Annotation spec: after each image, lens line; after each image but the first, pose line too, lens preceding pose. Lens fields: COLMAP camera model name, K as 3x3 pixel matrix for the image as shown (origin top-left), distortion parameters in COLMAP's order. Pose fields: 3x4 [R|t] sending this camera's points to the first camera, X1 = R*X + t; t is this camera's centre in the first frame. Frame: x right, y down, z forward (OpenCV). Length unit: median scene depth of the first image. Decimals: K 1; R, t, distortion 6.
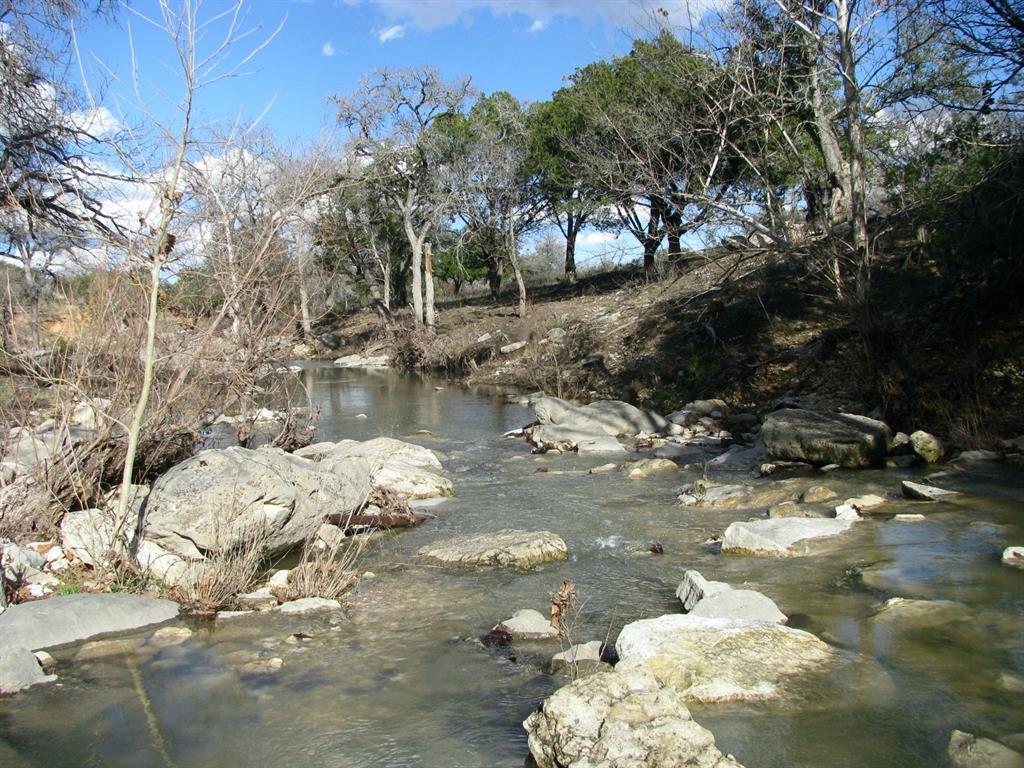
lens RADIAL K [[1065.2, 0, 512.0], [0, 1065.2, 391.1], [0, 0, 1]] dist [-0.112975, 0.000000]
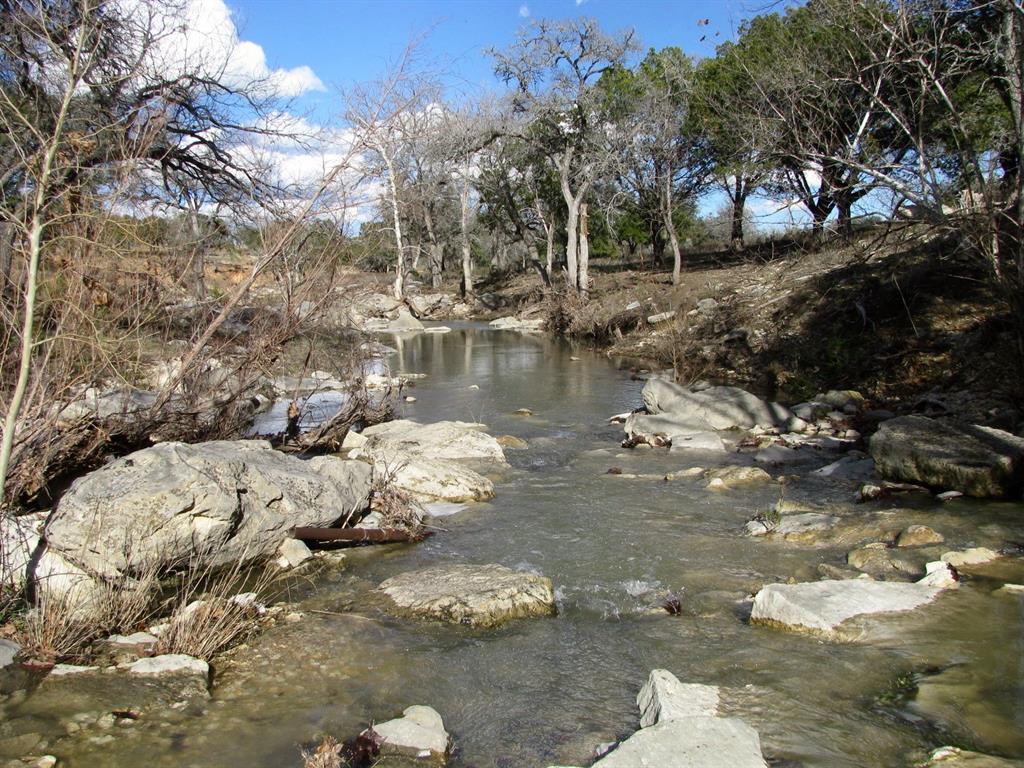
lens RADIAL K [[1065.2, 0, 513.8], [0, 1065.2, 384.0], [0, 0, 1]] dist [-0.112975, 0.000000]
pose [[0.984786, 0.047759, -0.167082, 0.058075], [-0.042750, 0.998526, 0.033451, -0.014153], [0.168433, -0.025799, 0.985375, 0.090087]]
